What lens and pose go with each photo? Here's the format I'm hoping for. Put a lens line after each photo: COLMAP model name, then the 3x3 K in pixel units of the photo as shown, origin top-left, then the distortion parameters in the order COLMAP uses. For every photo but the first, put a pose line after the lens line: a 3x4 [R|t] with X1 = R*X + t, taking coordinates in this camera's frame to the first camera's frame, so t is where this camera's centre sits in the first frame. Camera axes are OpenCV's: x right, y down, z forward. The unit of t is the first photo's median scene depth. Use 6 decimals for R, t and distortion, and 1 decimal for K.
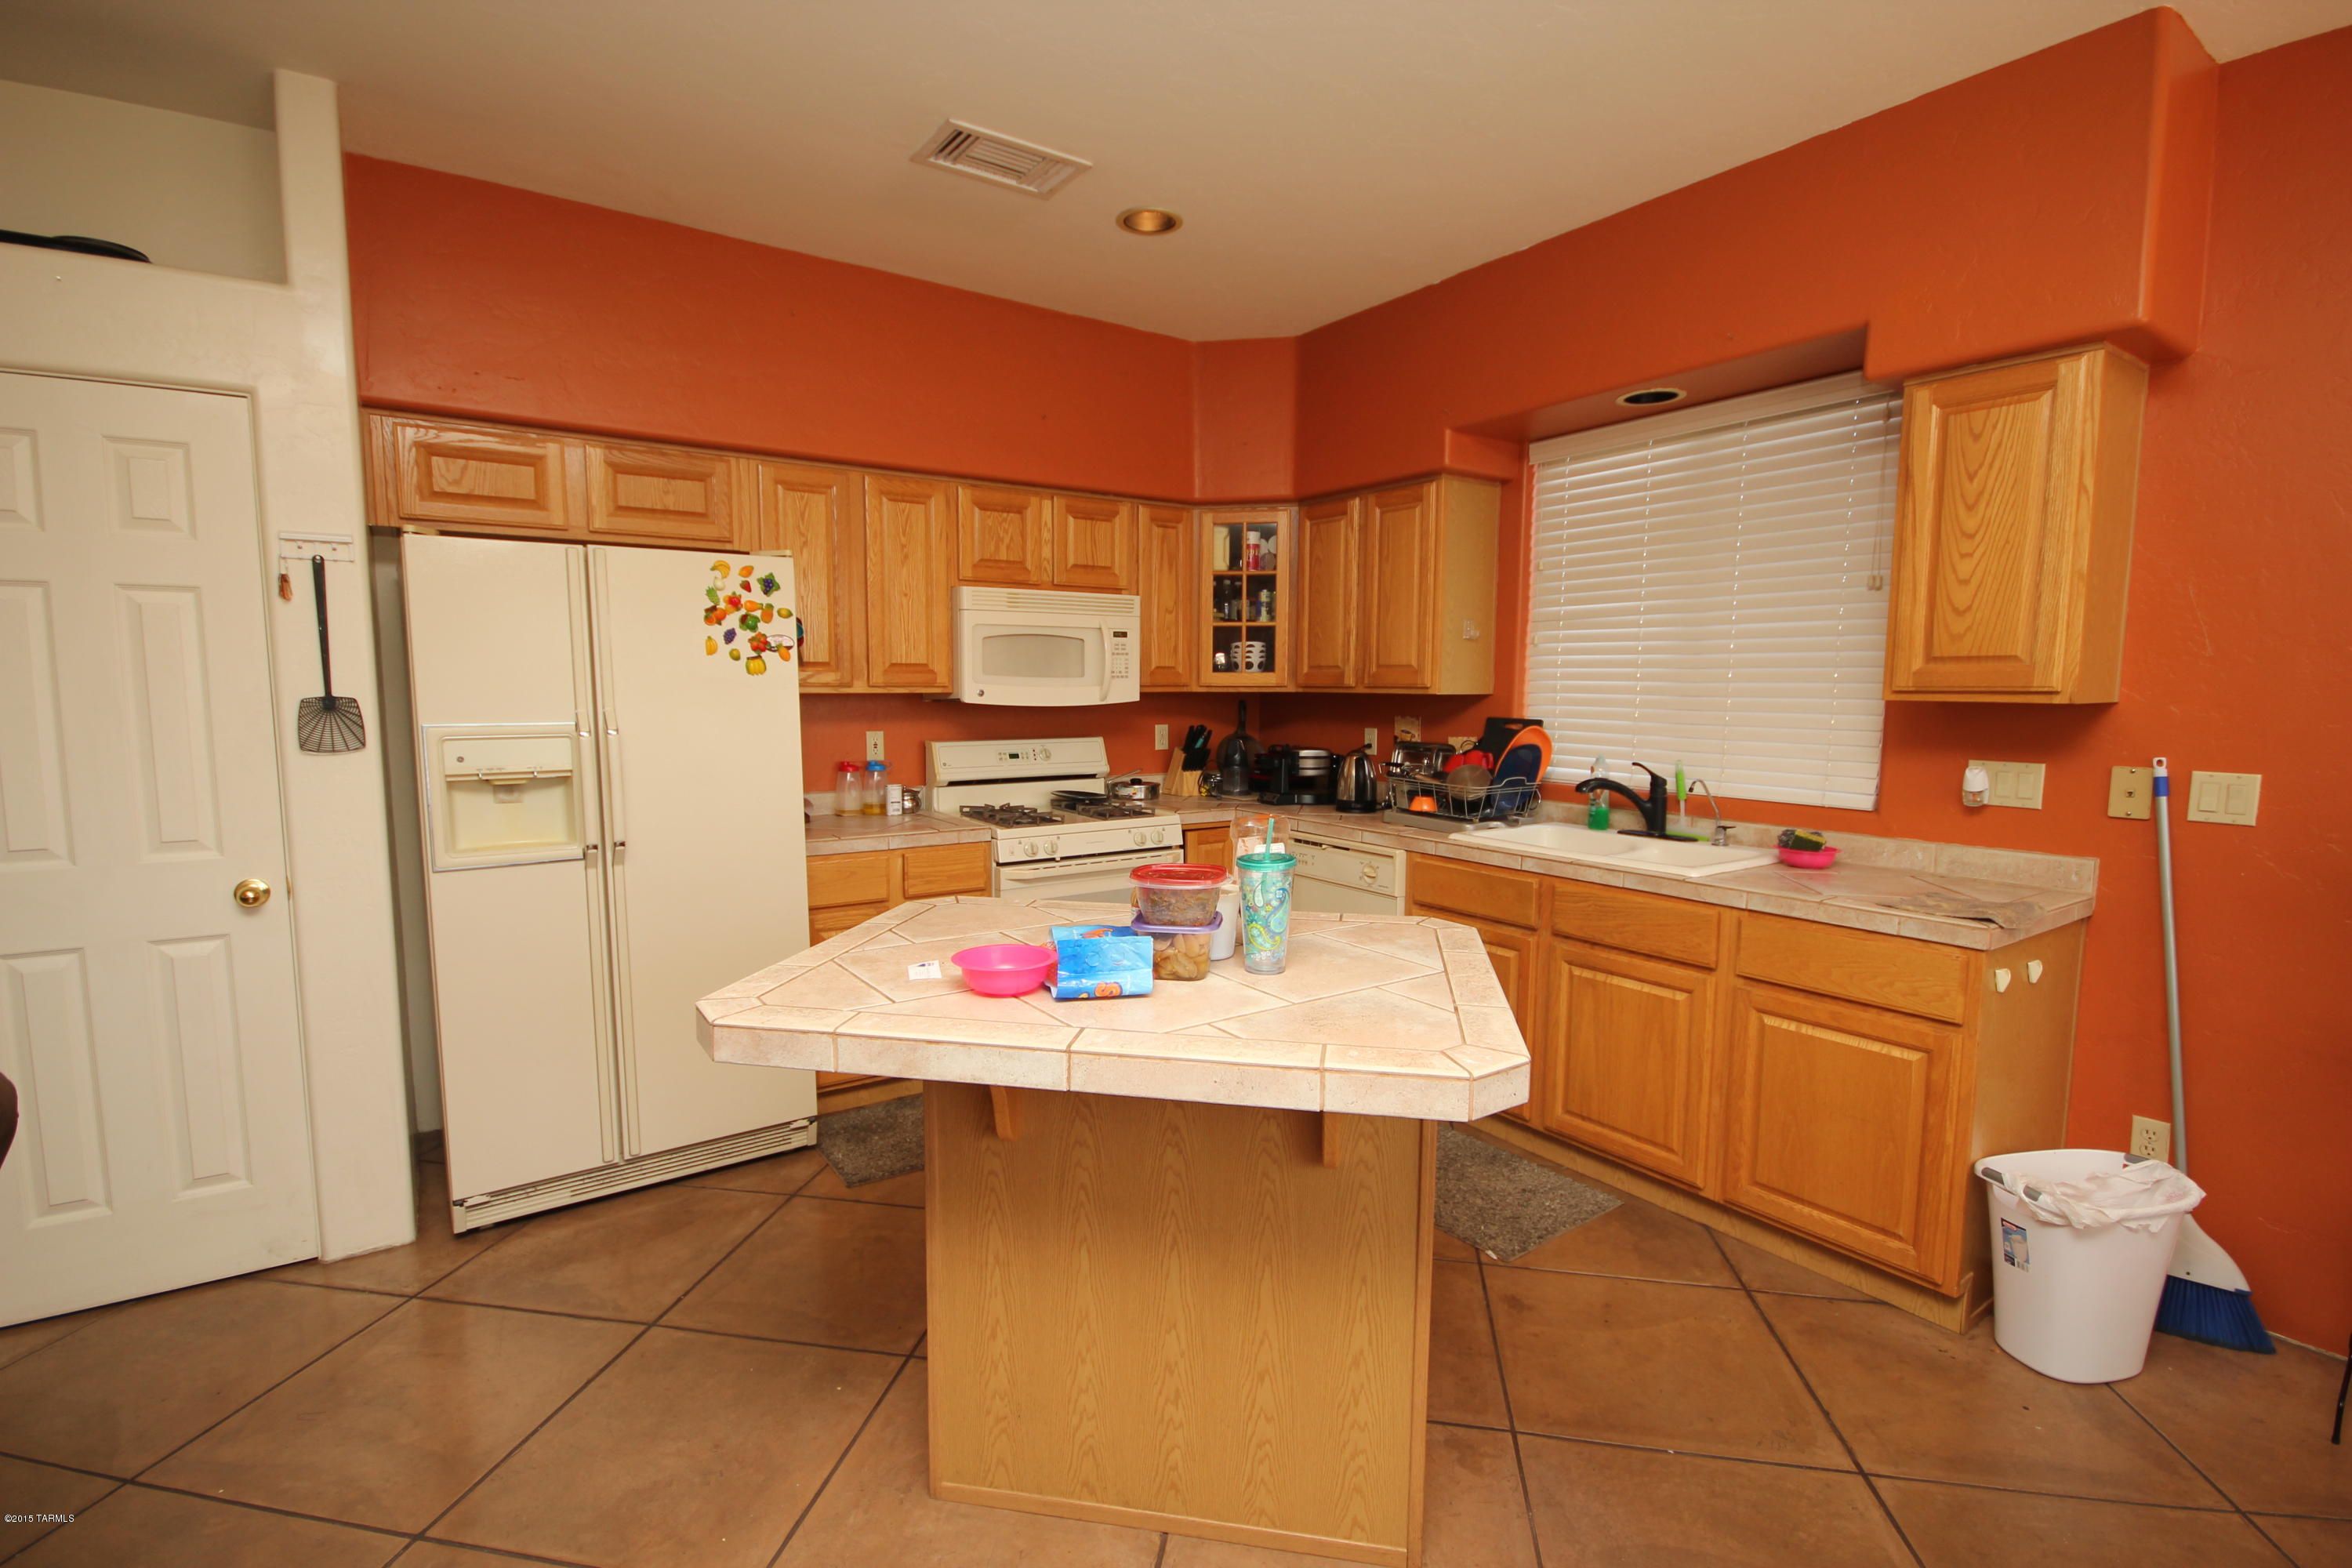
lens RADIAL K [[1081.2, 0, 1164.3], [0, 1081.2, 798.0], [0, 0, 1]] dist [-0.005149, -0.001315]
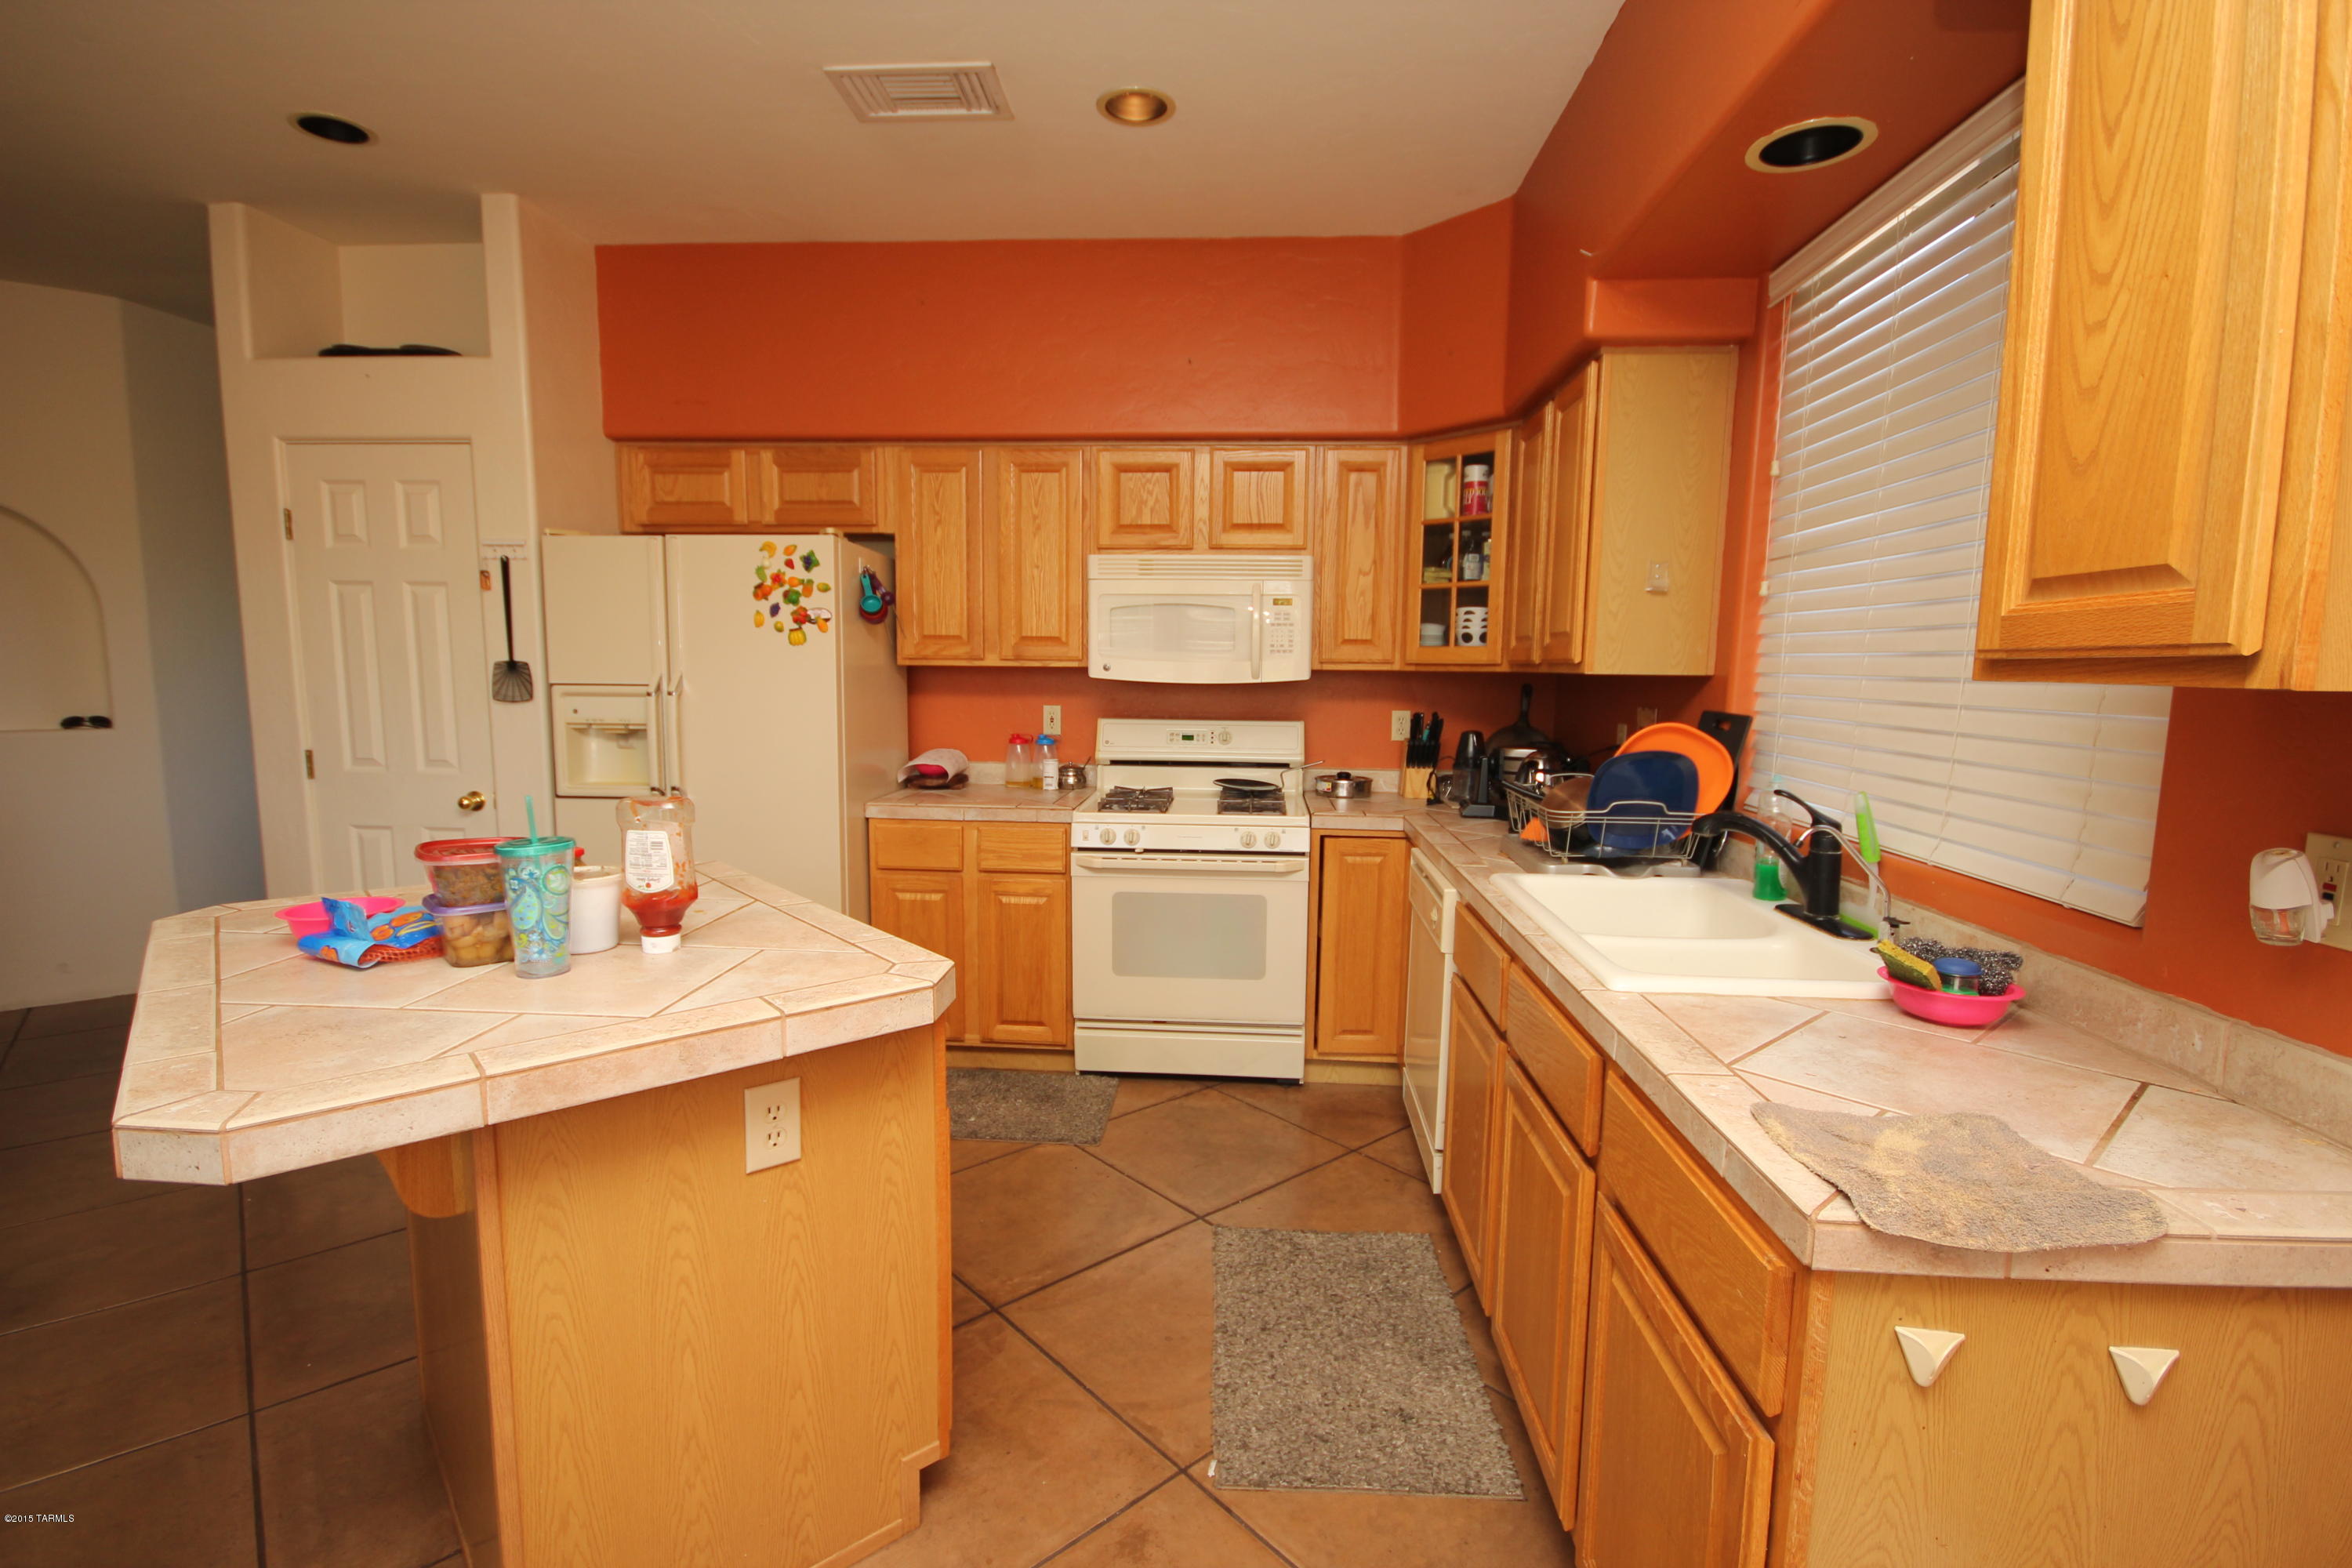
lens RADIAL K [[1081.2, 0, 1172.1], [0, 1081.2, 797.5], [0, 0, 1]] dist [-0.005149, -0.001315]
pose [[0.786381, 0.080820, -0.612432, 0.576395], [-0.073947, 0.996592, 0.036565, -0.028268], [0.613300, 0.016534, 0.789677, 0.363298]]
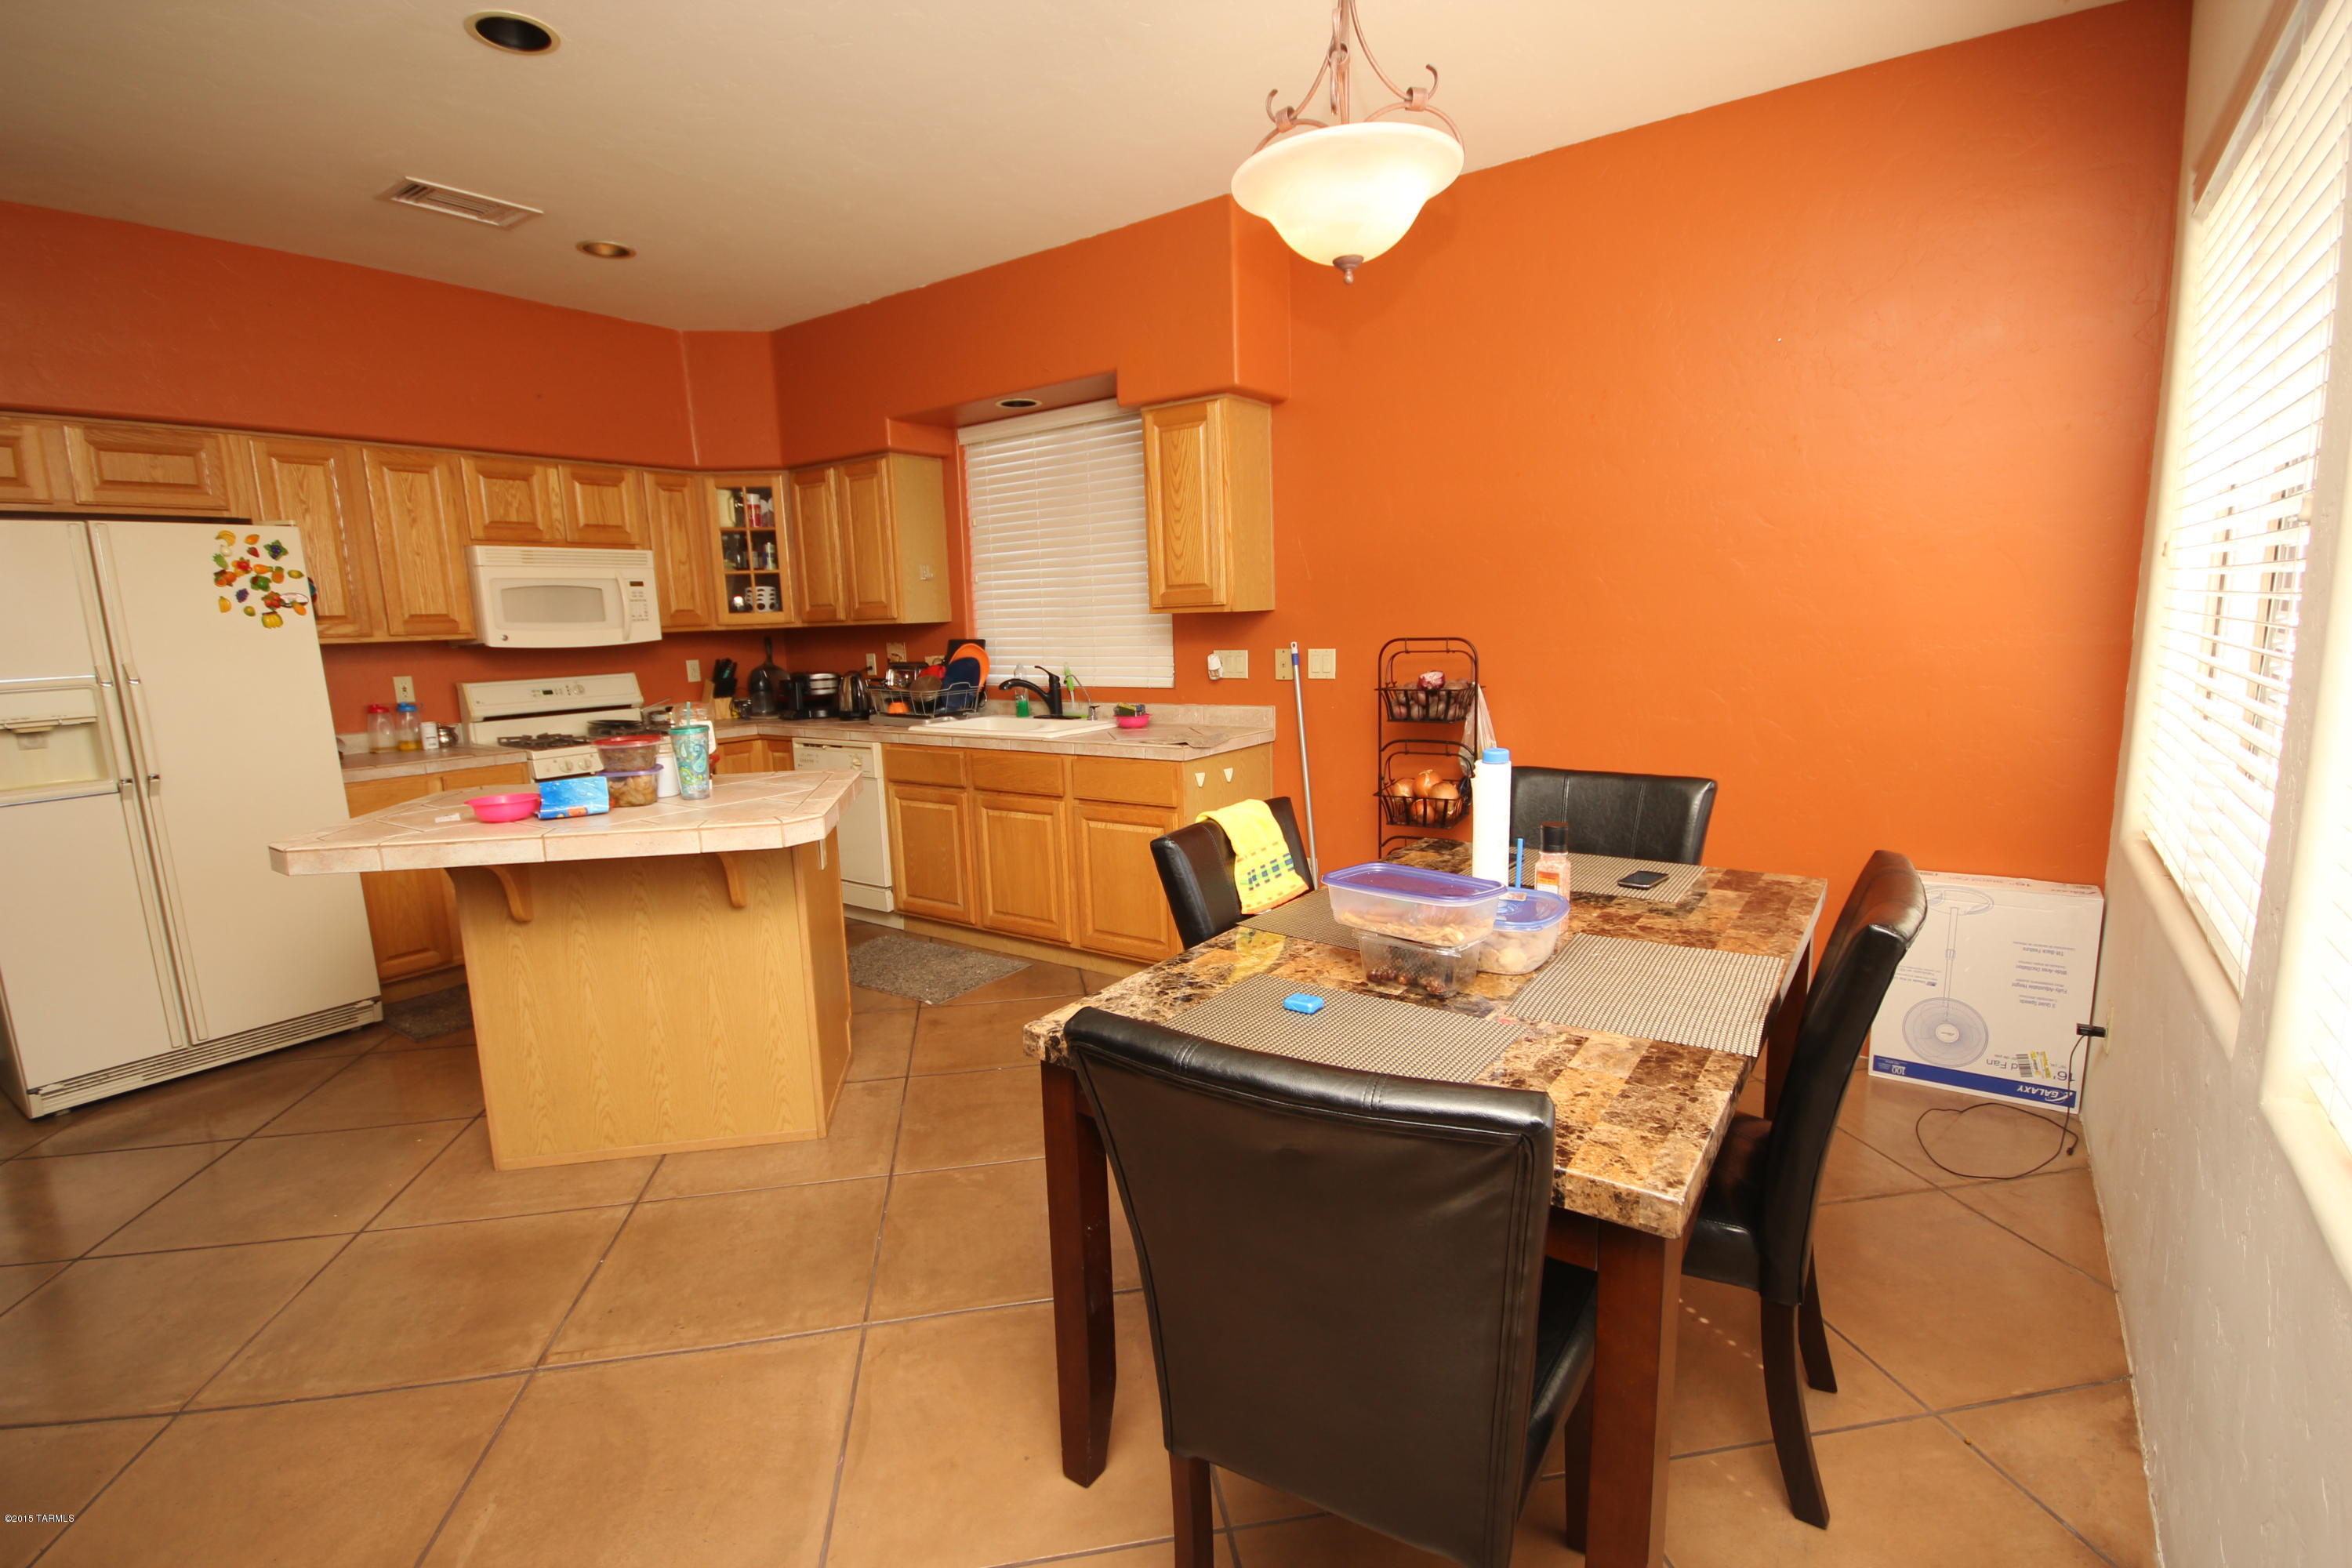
lens RADIAL K [[1081.2, 0, 1171.6], [0, 1081.2, 799.6], [0, 0, 1]] dist [-0.005149, -0.001315]
pose [[0.939252, -0.092149, 0.330627, 0.129411], [0.073164, 0.994899, 0.069442, 0.059178], [-0.335340, -0.041034, 0.941203, -0.418143]]
